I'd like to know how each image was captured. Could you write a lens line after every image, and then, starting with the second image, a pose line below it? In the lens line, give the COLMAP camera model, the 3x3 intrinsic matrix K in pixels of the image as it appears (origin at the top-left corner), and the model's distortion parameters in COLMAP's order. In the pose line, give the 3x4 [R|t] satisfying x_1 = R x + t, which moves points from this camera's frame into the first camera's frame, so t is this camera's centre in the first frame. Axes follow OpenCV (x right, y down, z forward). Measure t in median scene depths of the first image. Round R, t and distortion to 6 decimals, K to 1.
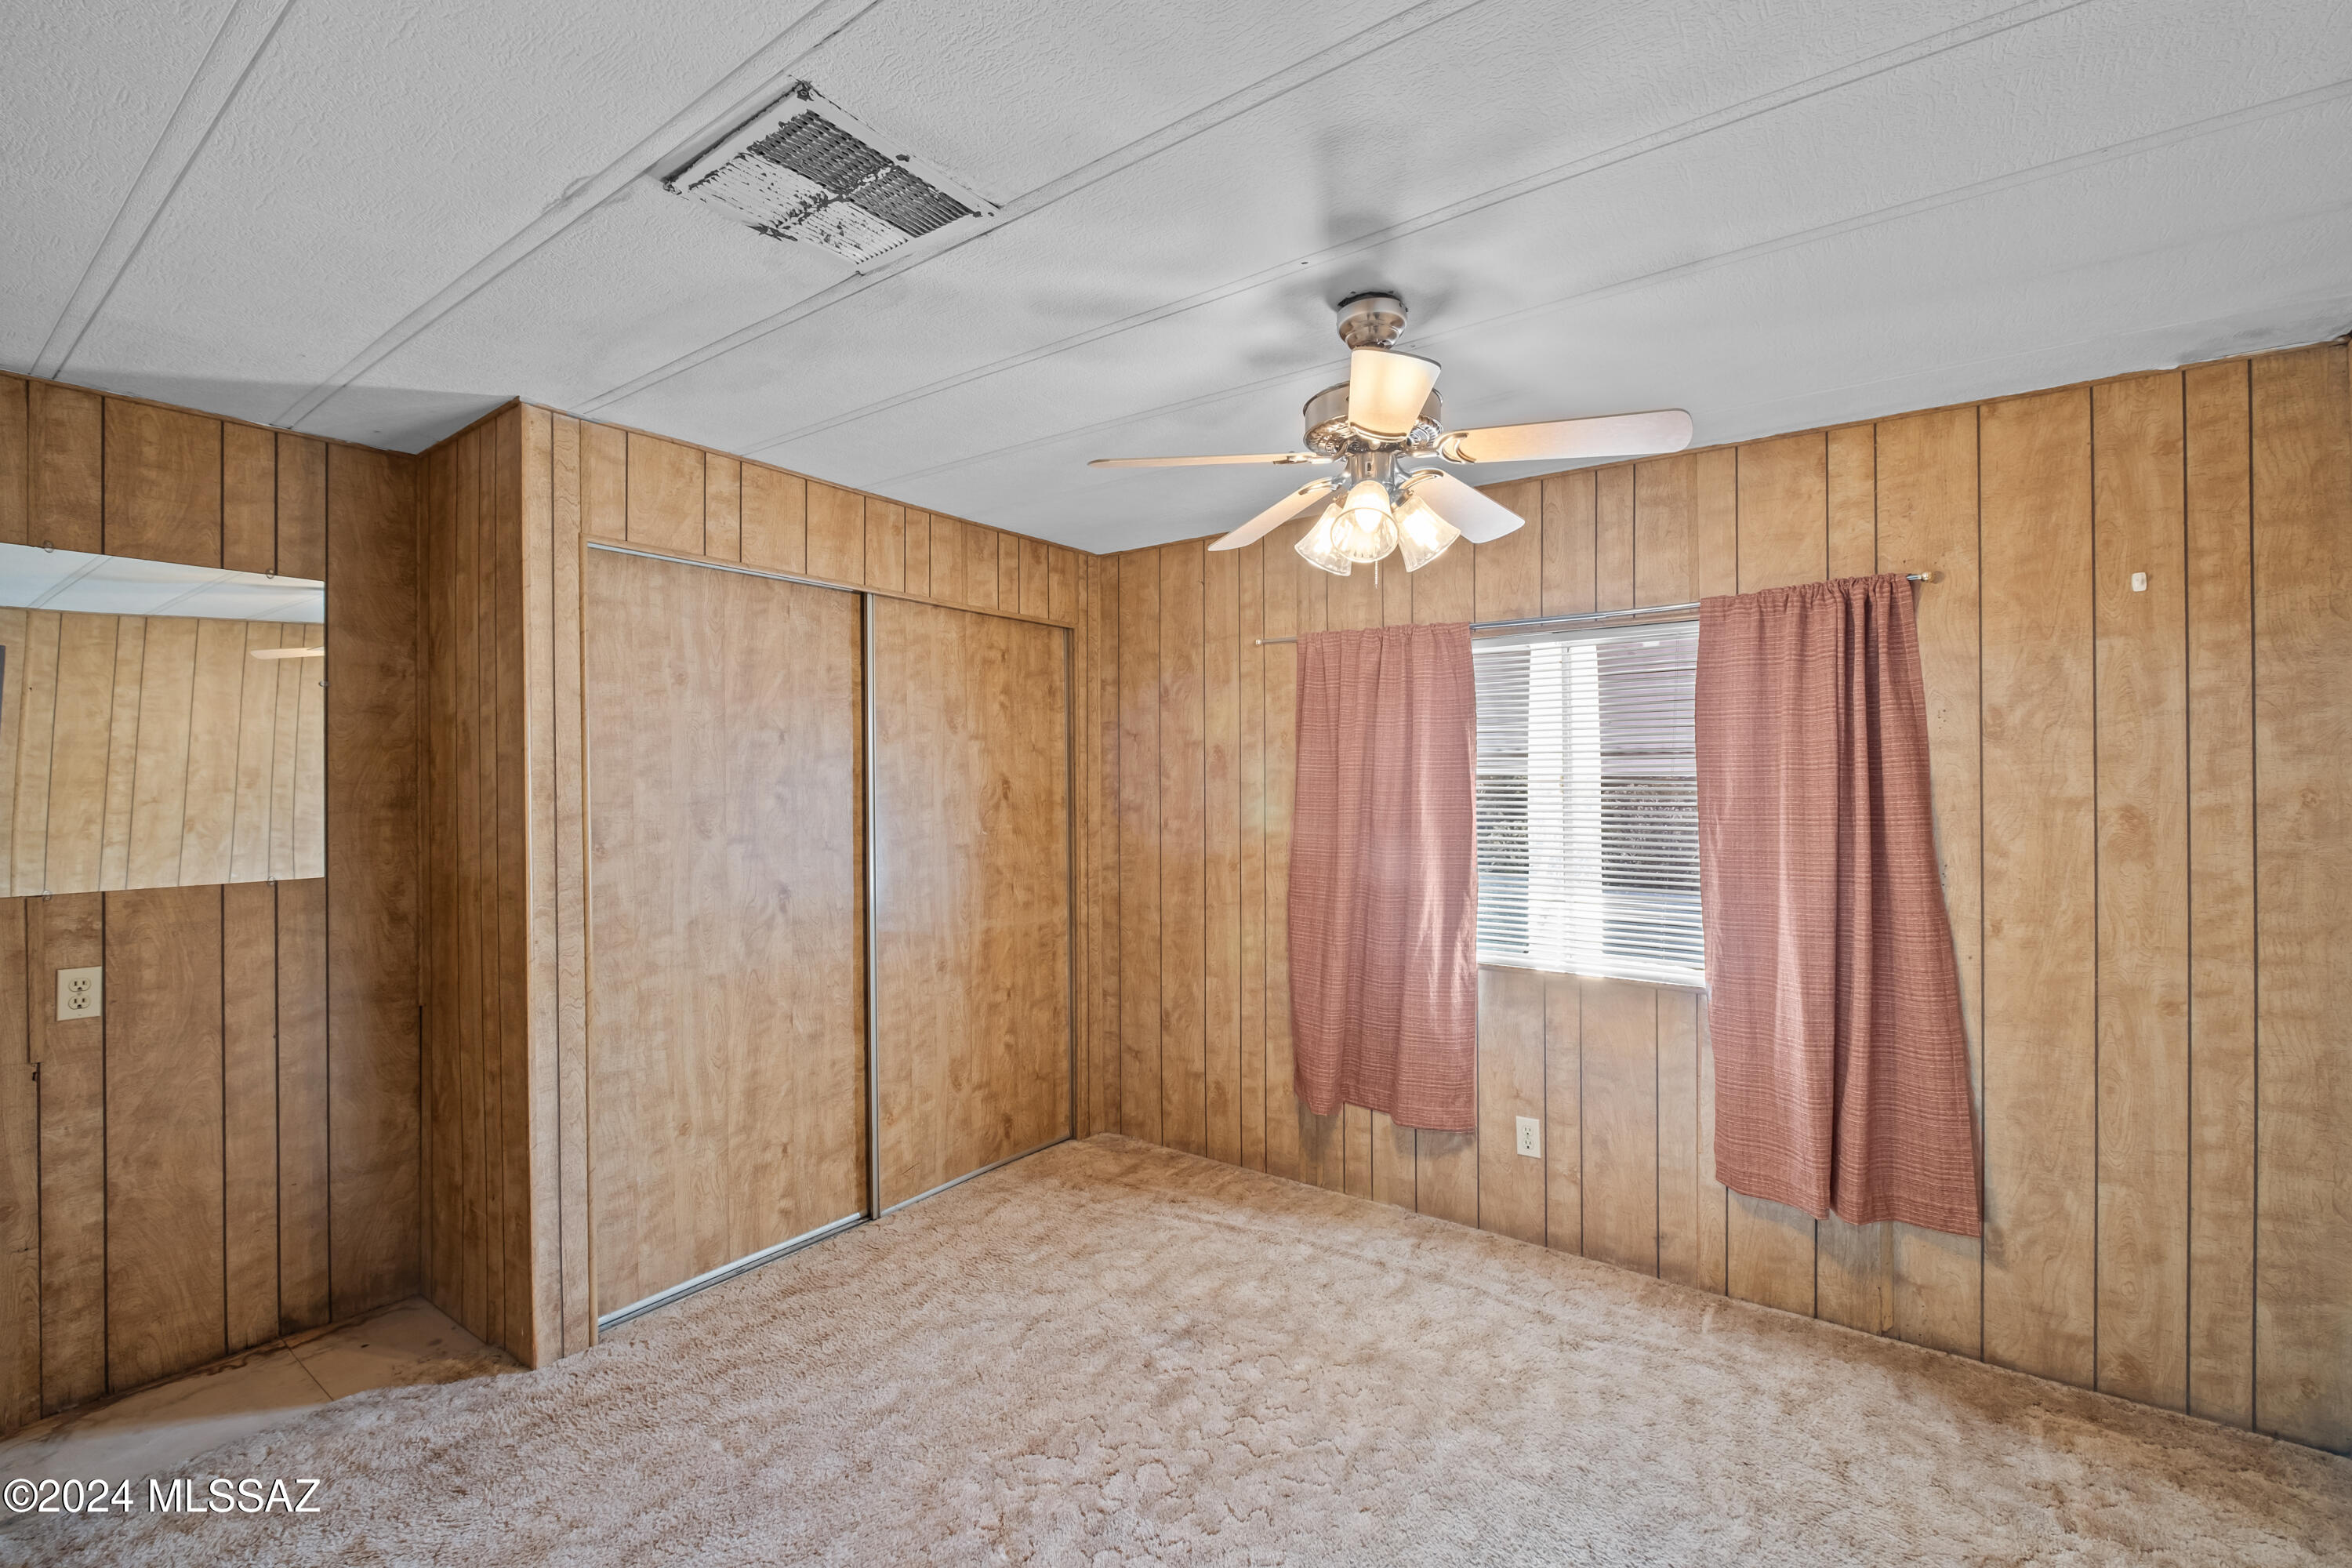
lens RADIAL K [[1019.6, 0, 1185.5], [0, 1019.6, 780.0], [0, 0, 1]] dist [-0.005435, -0.001493]
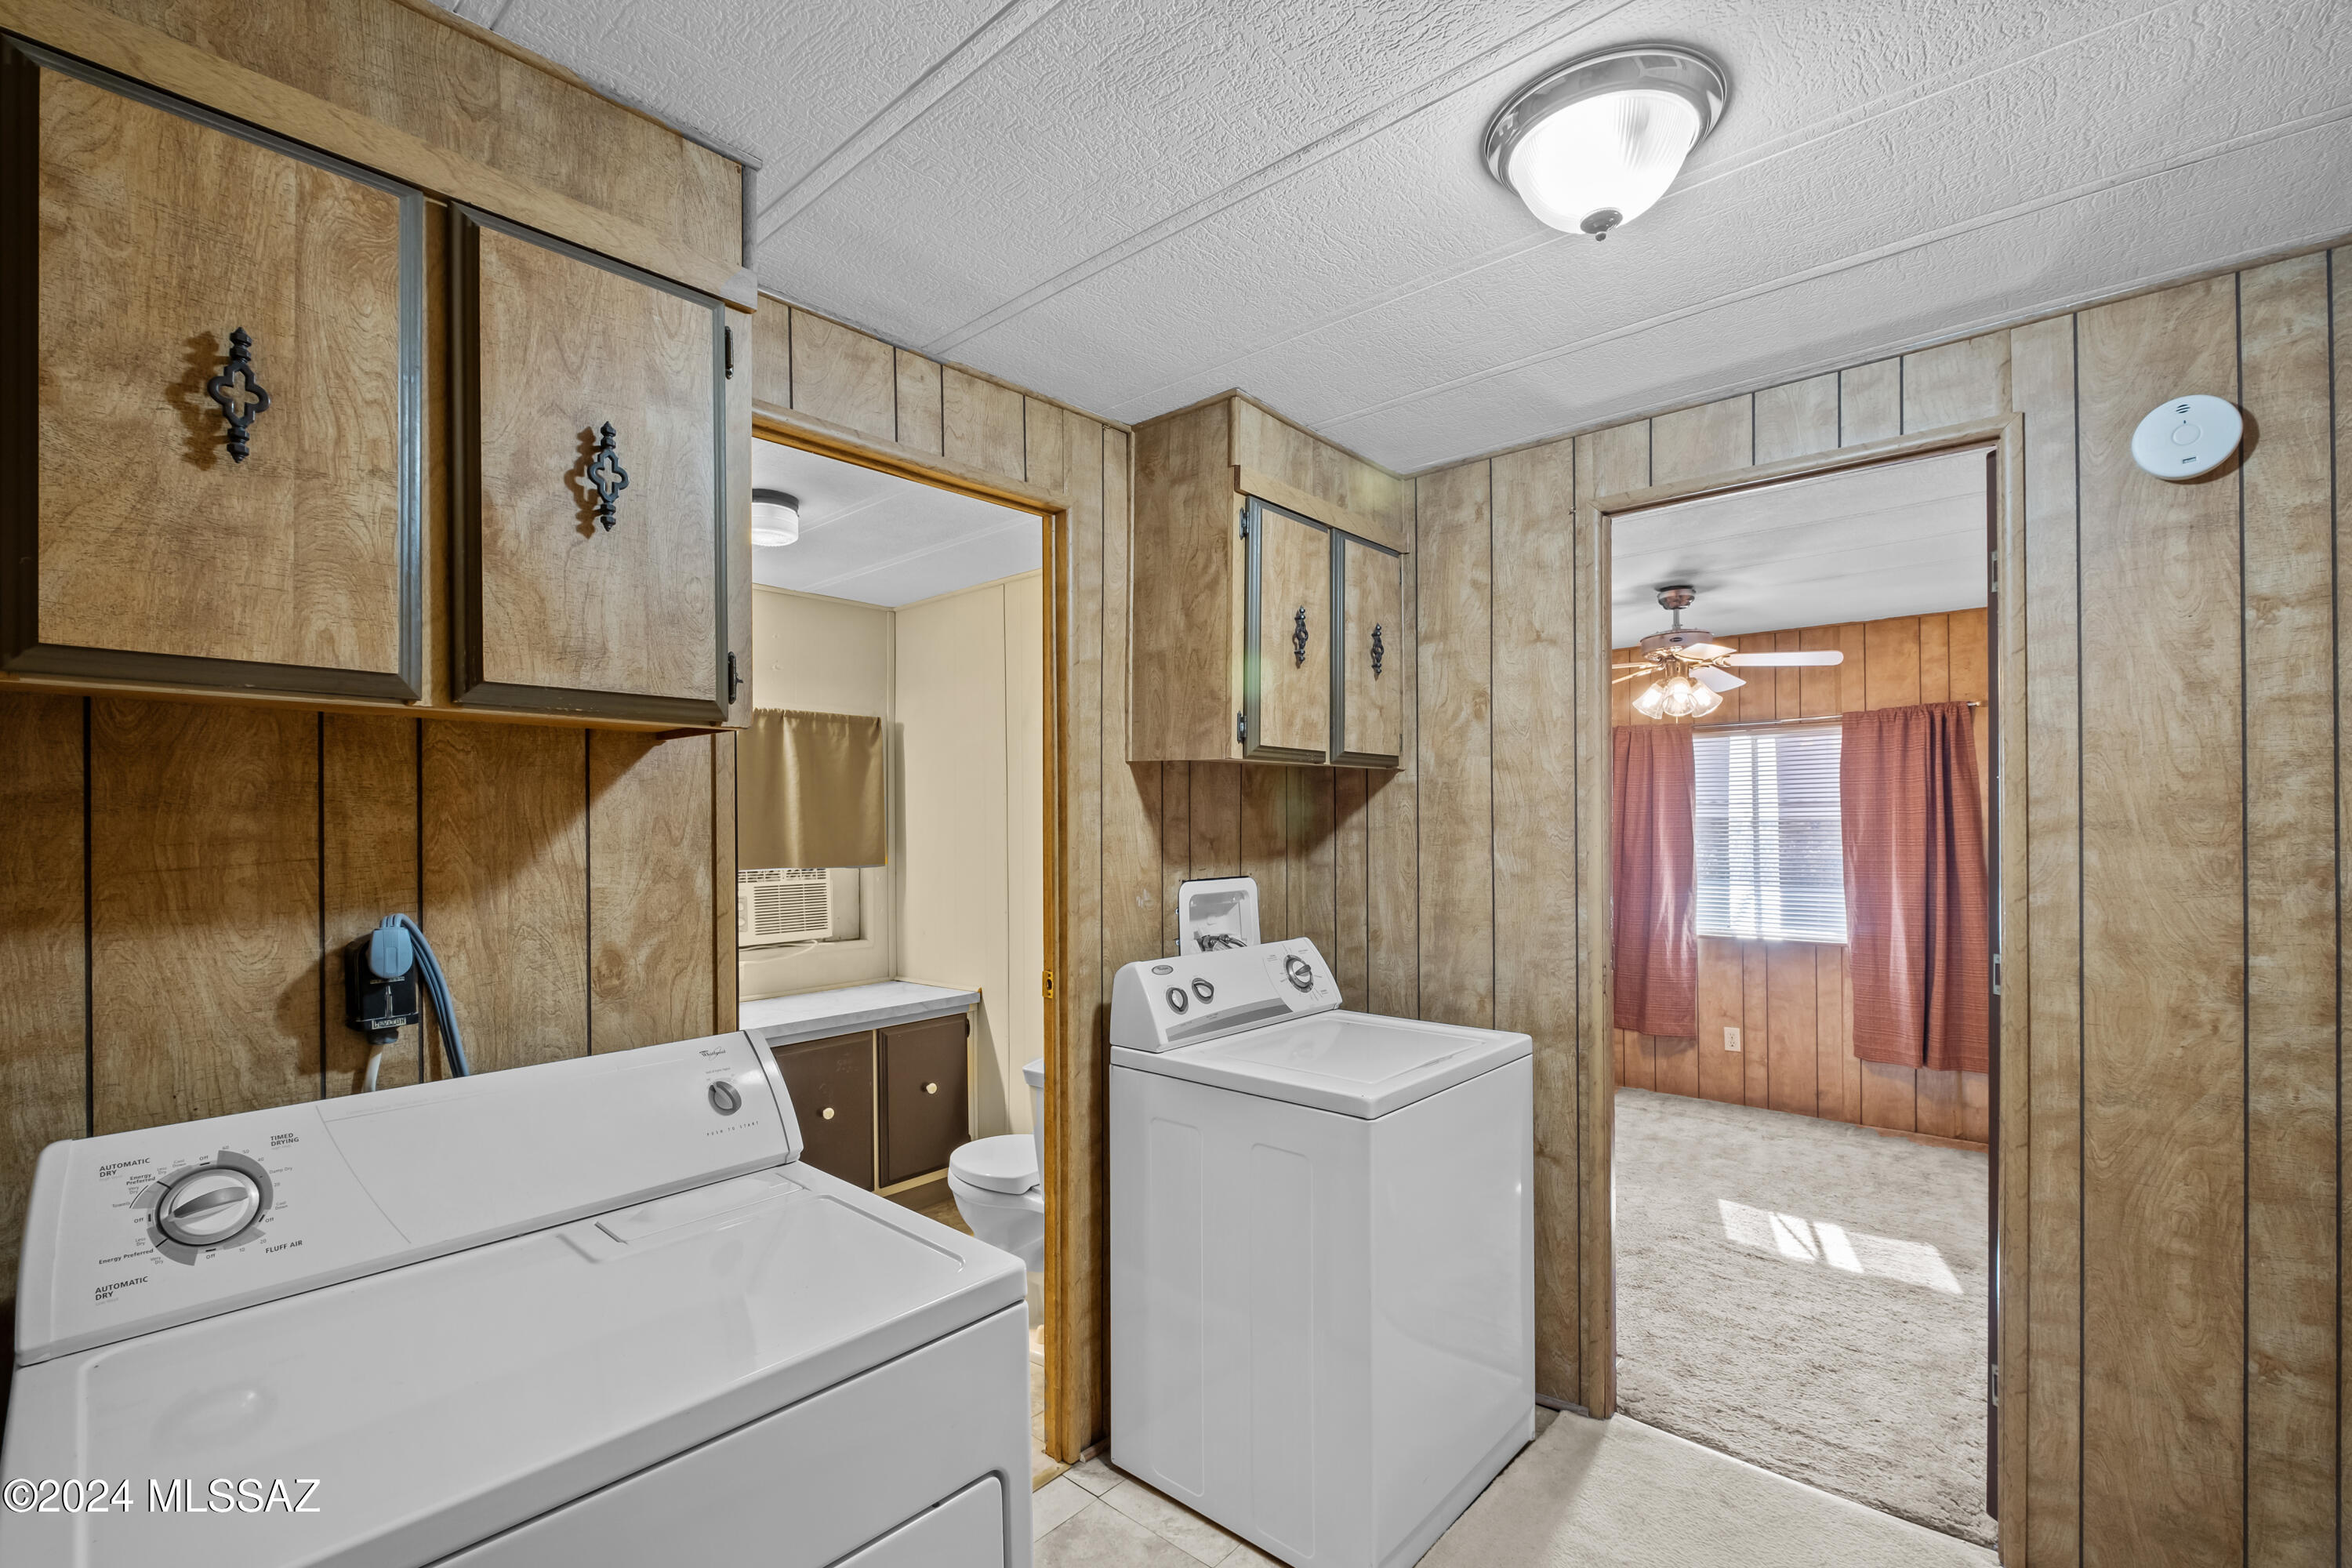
lens RADIAL K [[1019.6, 0, 1187.6], [0, 1019.6, 823.9], [0, 0, 1]] dist [-0.005435, -0.001493]
pose [[0.995648, -0.004262, -0.093099, -0.427048], [0.004060, 0.999989, -0.002354, 0.006211], [0.093108, 0.001966, 0.995654, -0.794998]]
